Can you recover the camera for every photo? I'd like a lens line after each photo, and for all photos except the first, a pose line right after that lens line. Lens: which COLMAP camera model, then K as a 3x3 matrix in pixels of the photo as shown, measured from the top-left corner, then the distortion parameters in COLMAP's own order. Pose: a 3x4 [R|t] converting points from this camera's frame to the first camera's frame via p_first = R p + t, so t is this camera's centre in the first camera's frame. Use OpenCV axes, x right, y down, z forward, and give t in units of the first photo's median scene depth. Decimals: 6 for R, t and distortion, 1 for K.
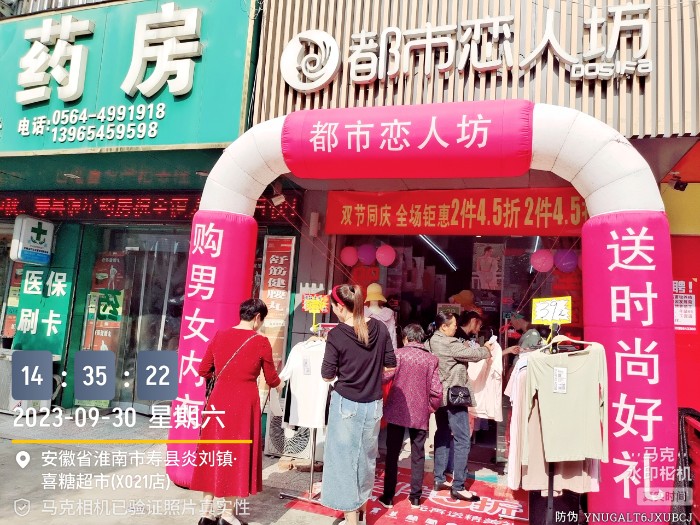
lens RADIAL K [[531.7, 0, 350.3], [0, 531.7, 263.9], [0, 0, 1]] dist [0.065546, -0.067884]
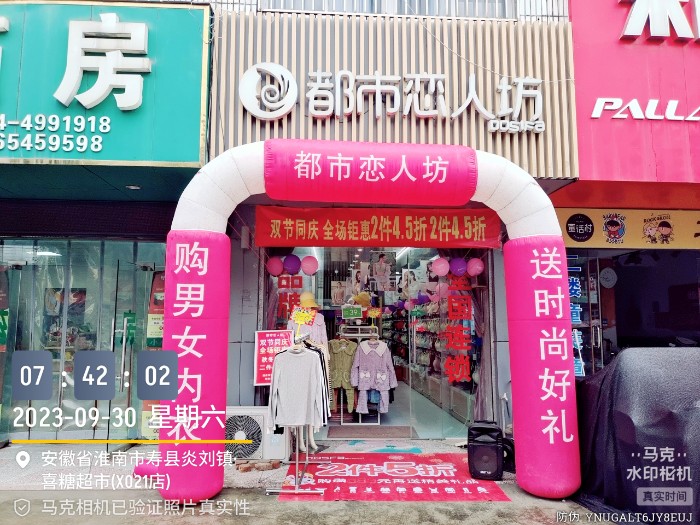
lens RADIAL K [[531.7, 0, 353.8], [0, 531.7, 262.3], [0, 0, 1]] dist [0.065546, -0.067884]
pose [[0.929844, -0.024019, 0.367168, -0.336089], [0.022200, 0.999711, 0.009177, -0.040556], [-0.367283, -0.000382, 0.930109, -0.072661]]
